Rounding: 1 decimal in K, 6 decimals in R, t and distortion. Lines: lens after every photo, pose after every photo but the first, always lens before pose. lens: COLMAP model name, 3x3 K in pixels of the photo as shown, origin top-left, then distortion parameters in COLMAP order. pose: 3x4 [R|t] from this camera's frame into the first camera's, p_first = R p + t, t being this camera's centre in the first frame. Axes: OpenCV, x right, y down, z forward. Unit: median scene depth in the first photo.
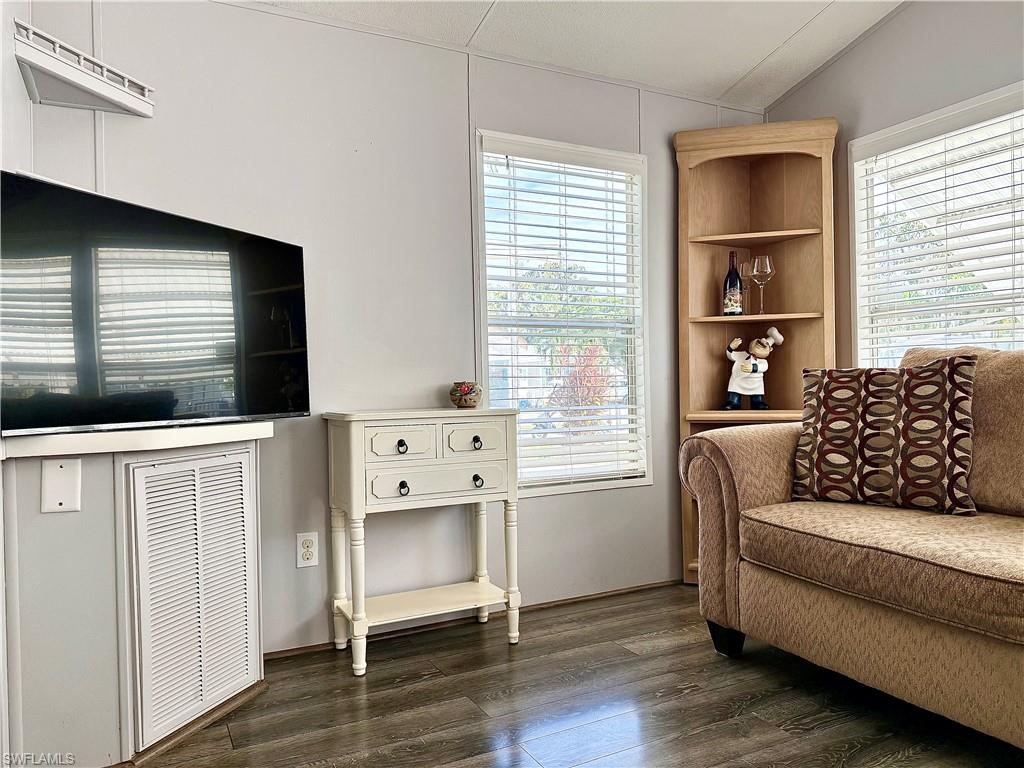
lens RADIAL K [[723.5, 0, 509.0], [0, 723.5, 392.0], [0, 0, 1]] dist [0.019802, -0.018289]
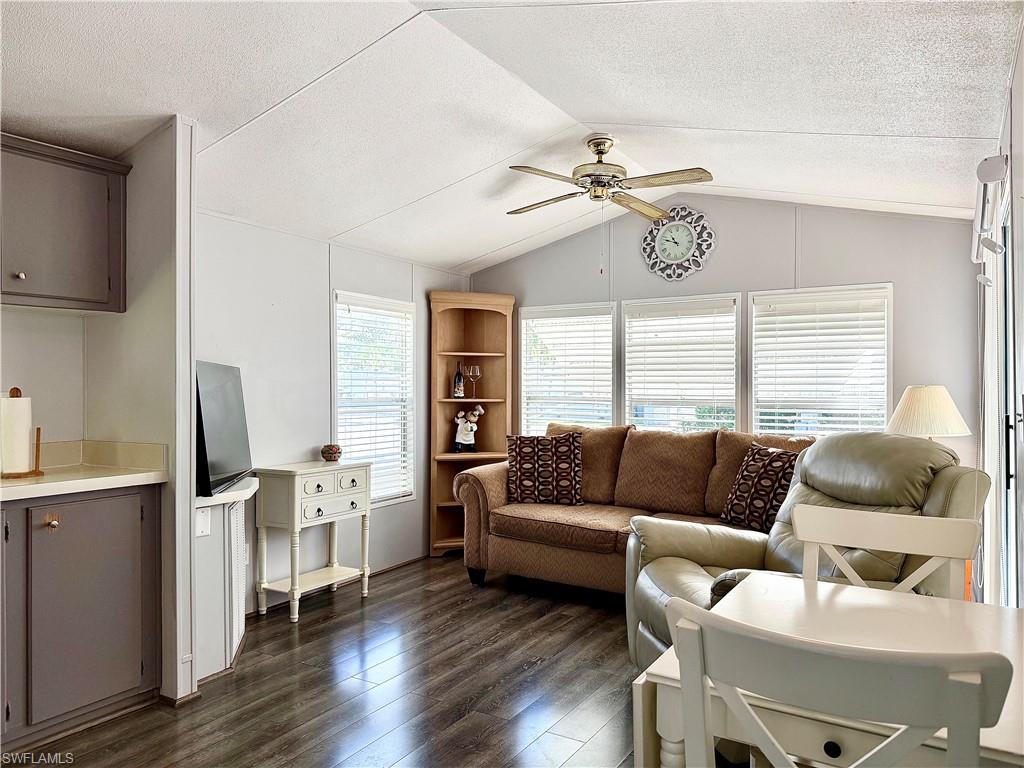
lens RADIAL K [[723.5, 0, 510.8], [0, 723.5, 383.8], [0, 0, 1]] dist [0.019802, -0.018289]
pose [[0.850454, 0.022321, 0.525576, -0.627225], [-0.014751, 0.999718, -0.018588, -0.138953], [-0.525843, 0.008055, 0.850543, -0.677733]]
